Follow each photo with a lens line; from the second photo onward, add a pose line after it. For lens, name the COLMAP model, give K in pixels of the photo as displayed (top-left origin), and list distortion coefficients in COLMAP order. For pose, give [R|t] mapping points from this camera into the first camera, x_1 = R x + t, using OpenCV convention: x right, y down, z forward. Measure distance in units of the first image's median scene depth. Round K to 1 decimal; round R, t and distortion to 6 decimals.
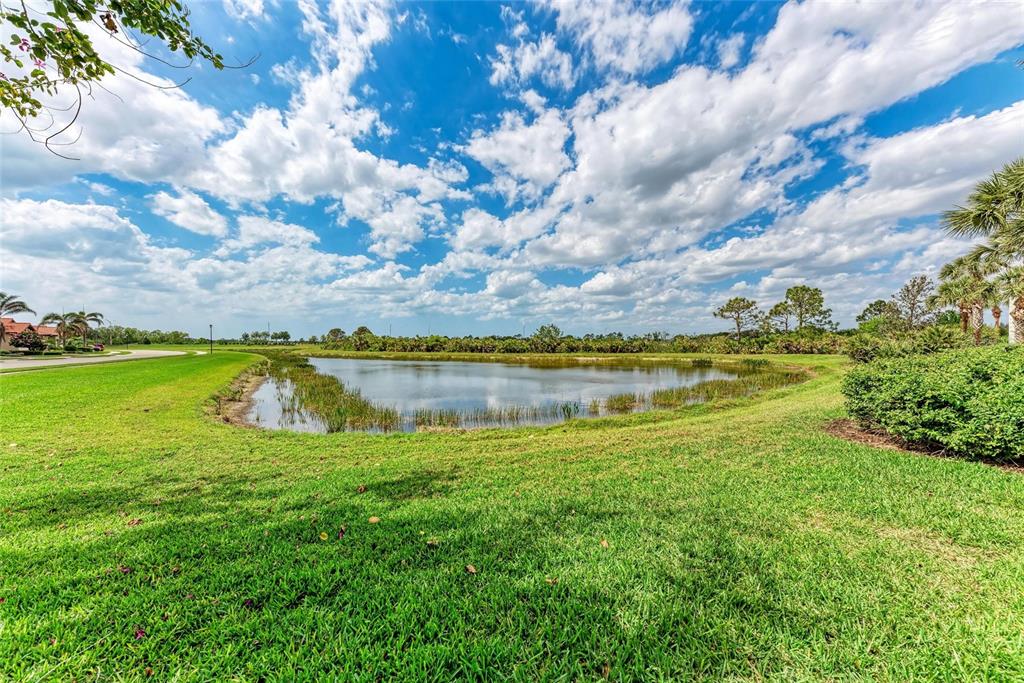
lens RADIAL K [[336.1, 0, 519.9], [0, 336.1, 335.7], [0, 0, 1]] dist [0.007504, -0.000035]
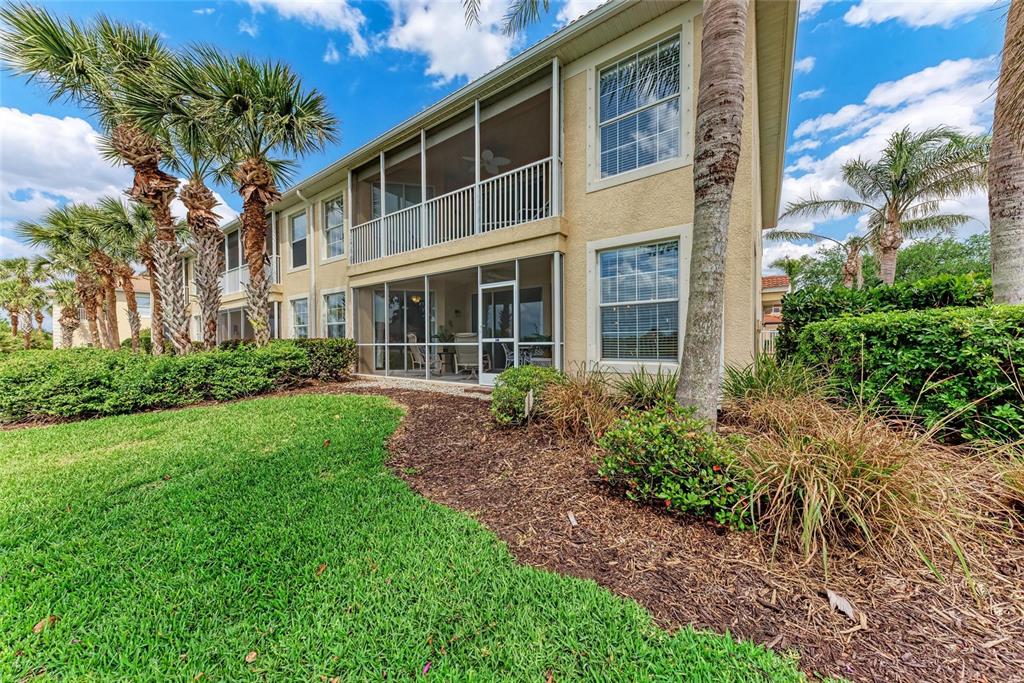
lens RADIAL K [[336.1, 0, 512.7], [0, 336.1, 345.0], [0, 0, 1]] dist [0.007504, -0.000035]
pose [[-0.353927, -0.001144, 0.935272, -0.774478], [-0.013989, 0.999894, -0.004070, 0.009700], [-0.935168, -0.014524, -0.353905, -0.165994]]
